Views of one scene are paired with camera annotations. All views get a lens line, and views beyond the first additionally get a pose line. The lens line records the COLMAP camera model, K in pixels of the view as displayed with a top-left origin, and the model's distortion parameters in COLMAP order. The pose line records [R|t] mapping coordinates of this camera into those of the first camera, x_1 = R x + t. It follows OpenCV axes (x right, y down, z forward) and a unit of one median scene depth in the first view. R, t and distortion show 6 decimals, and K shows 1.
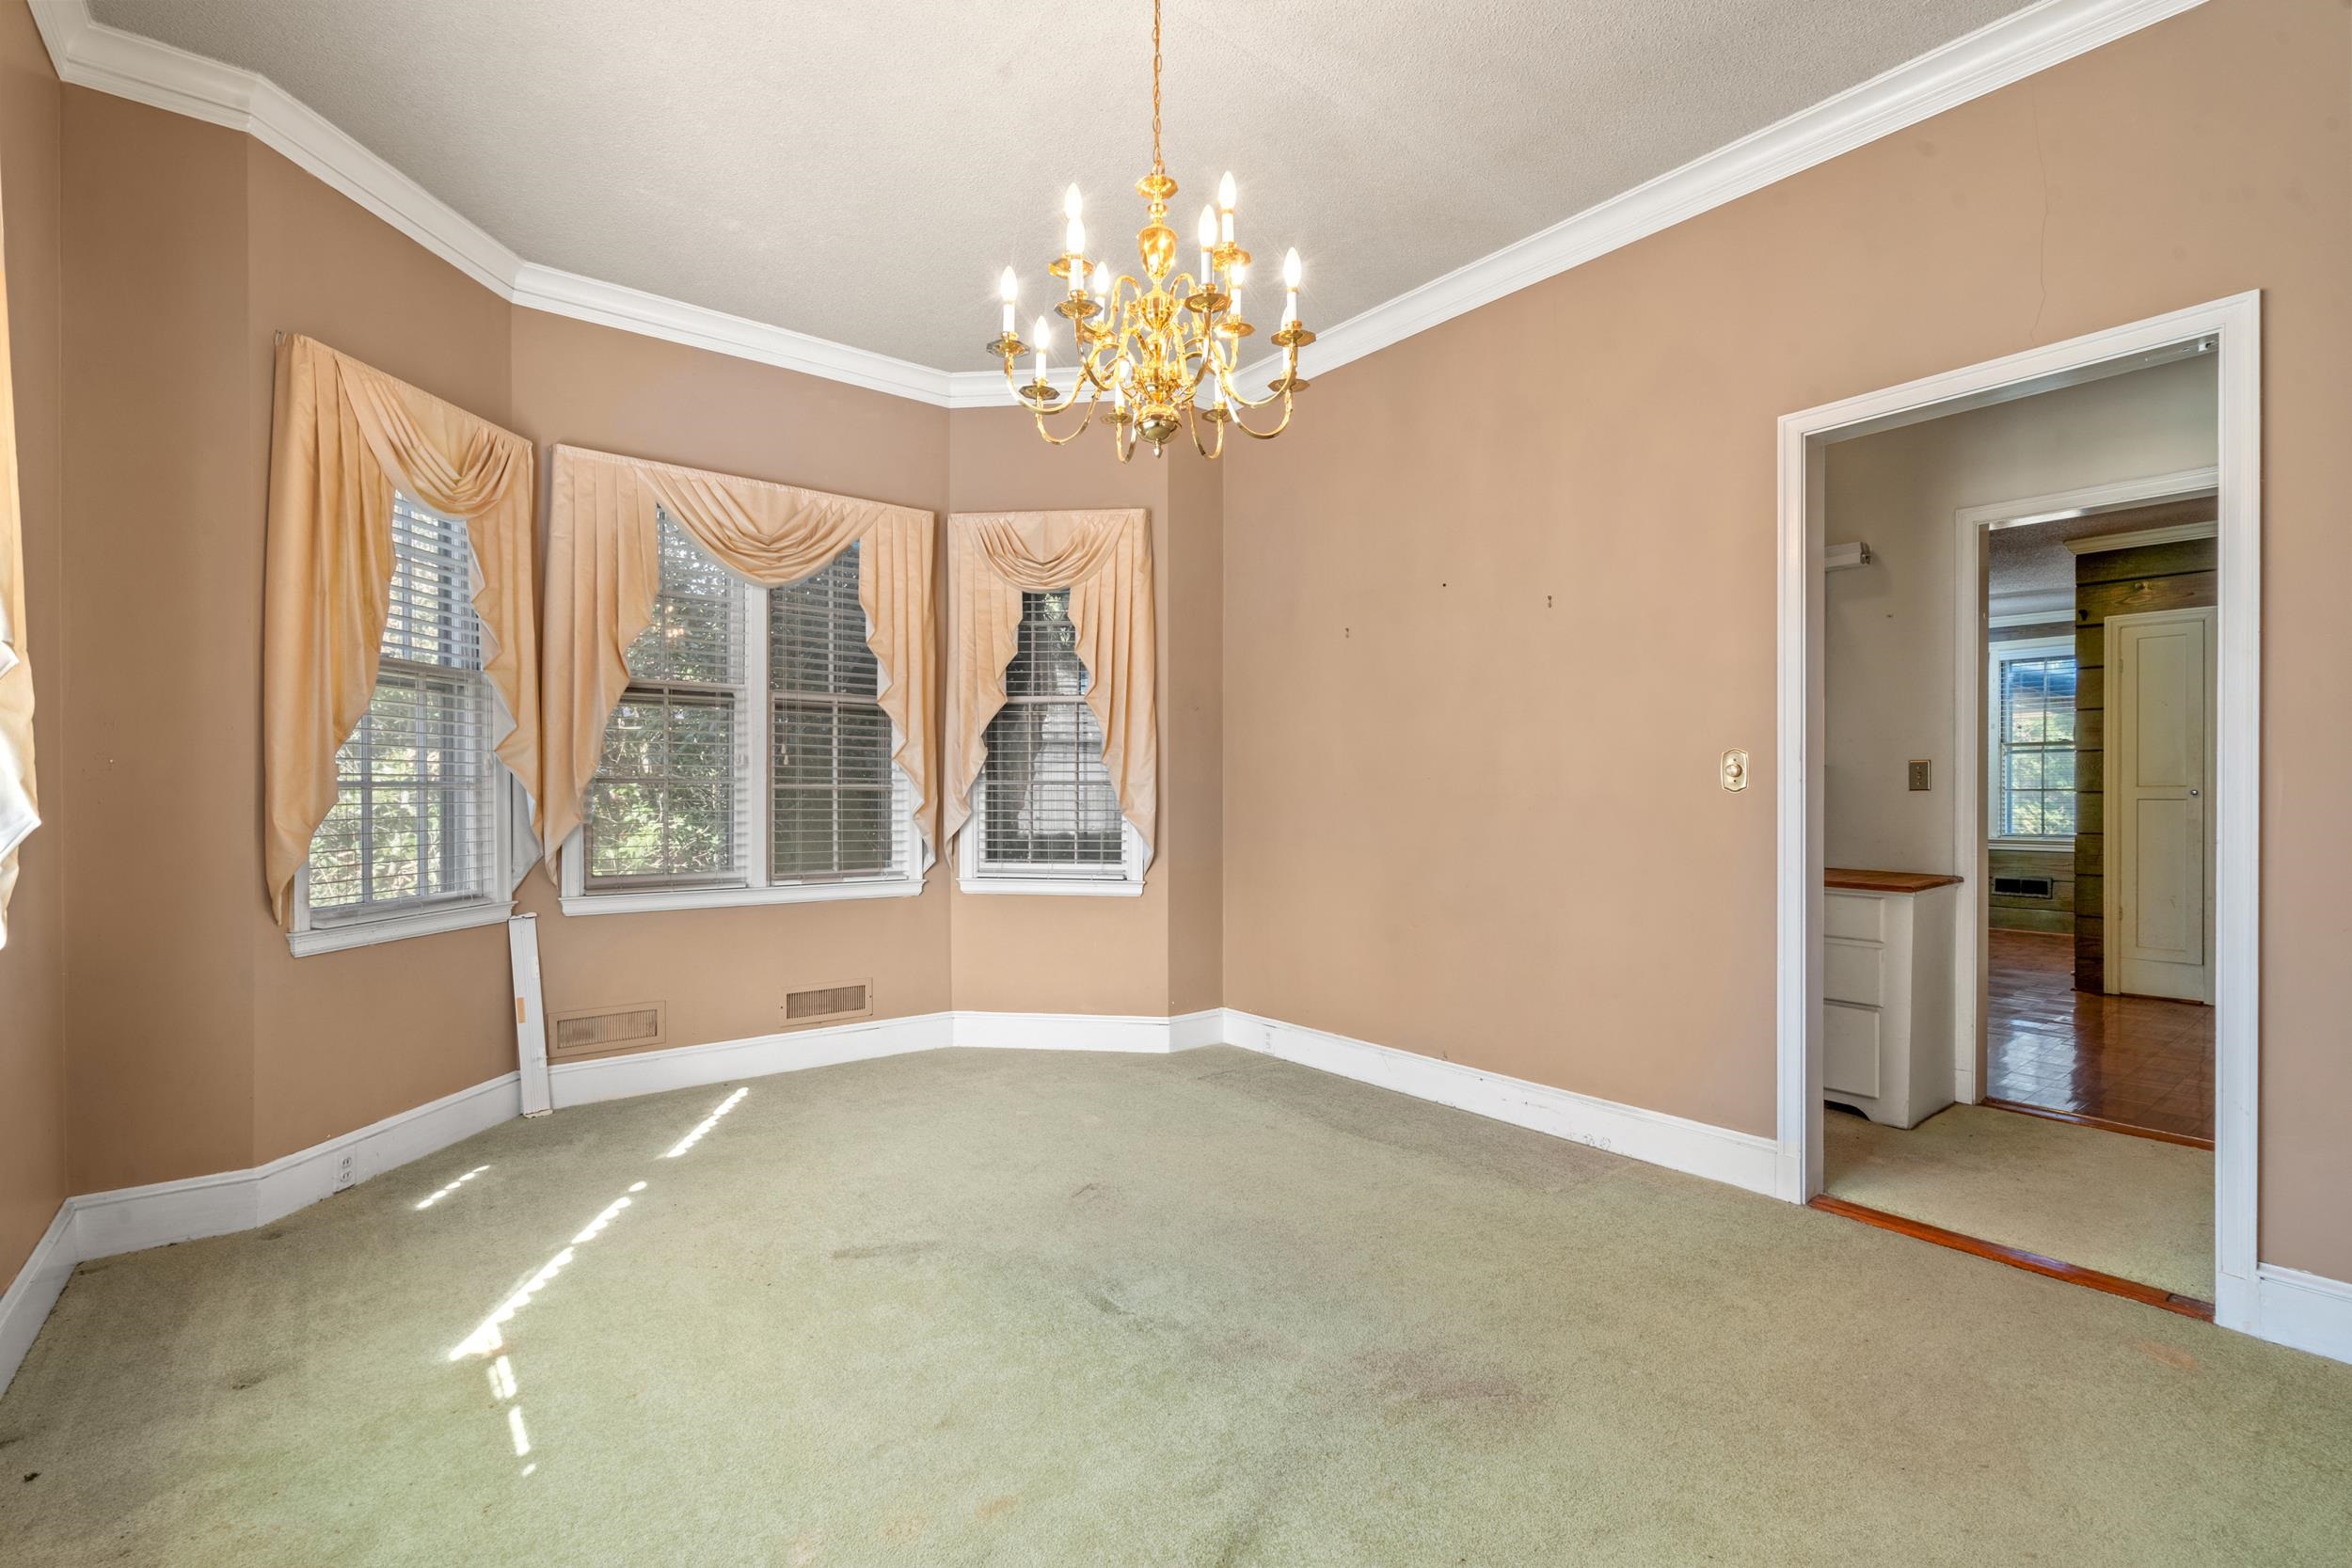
lens RADIAL K [[1064.6, 0, 1167.5], [0, 1064.6, 794.5], [0, 0, 1]] dist [-0.001201, 0.000381]
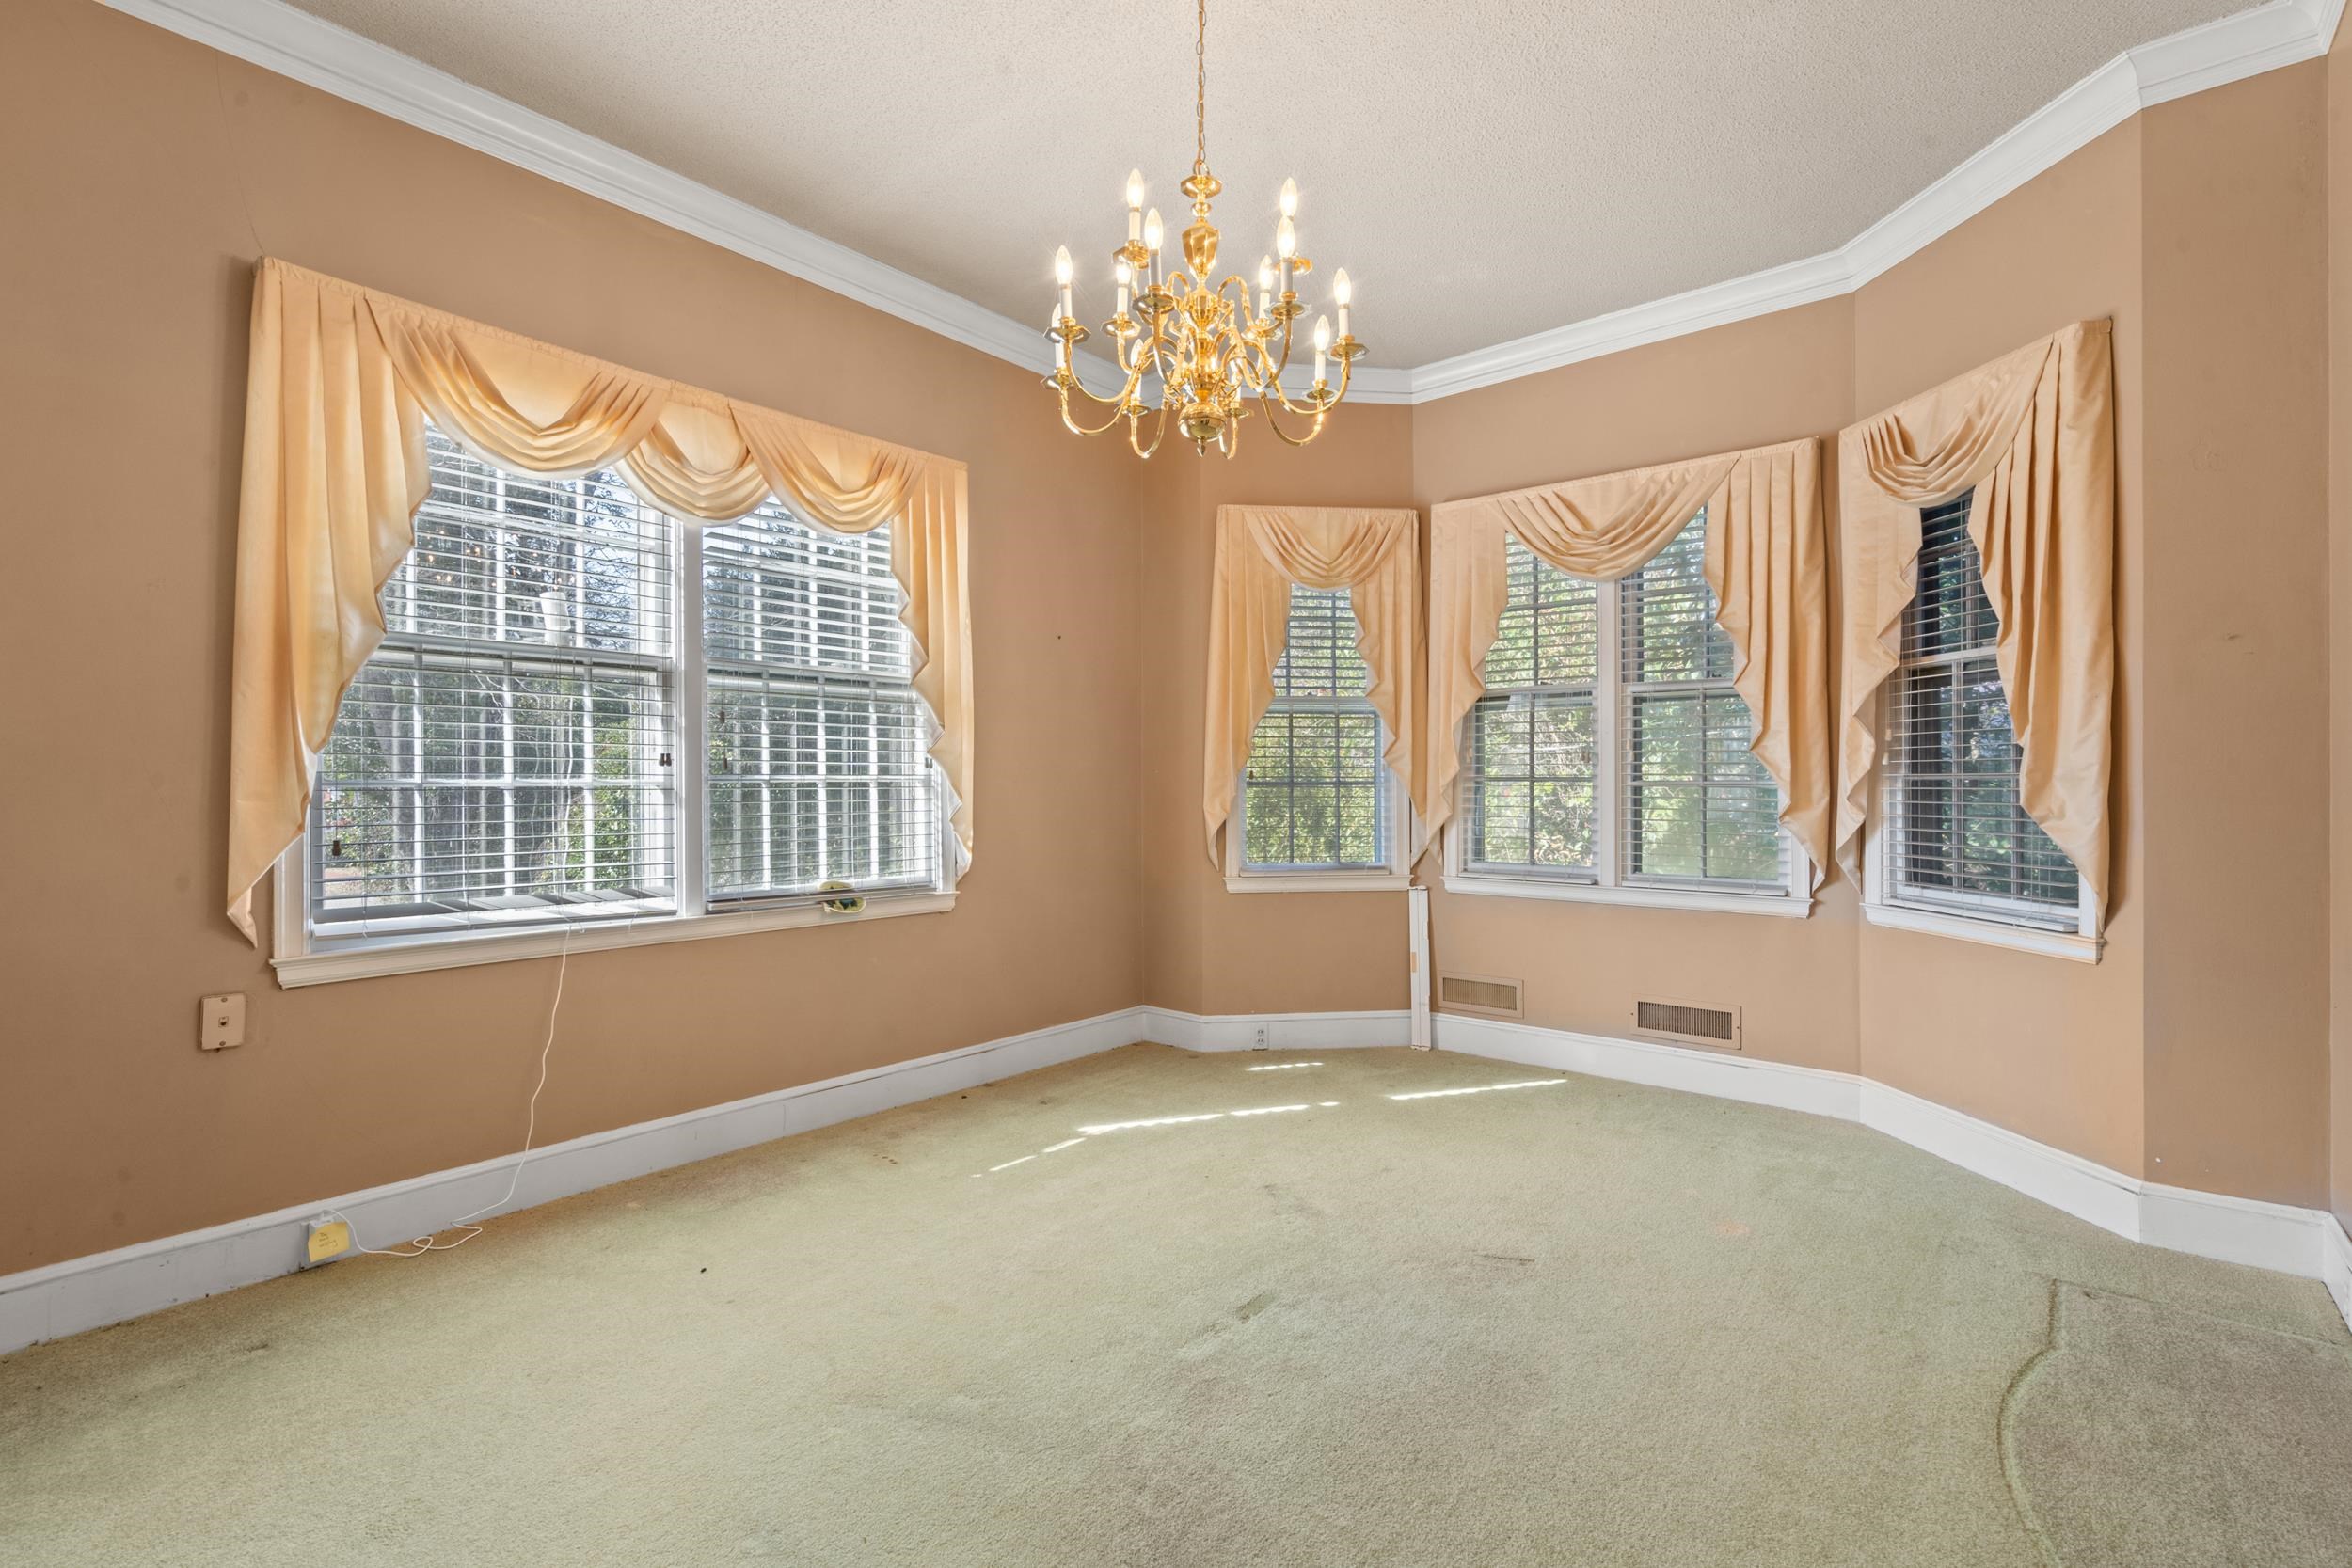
lens RADIAL K [[1064.6, 0, 1169.2], [0, 1064.6, 785.3], [0, 0, 1]] dist [-0.001201, 0.000381]
pose [[0.208099, -0.004064, -0.978099, 0.564319], [-0.005094, 0.999973, -0.005238, 0.001091], [0.978095, 0.006073, 0.208073, 0.452651]]
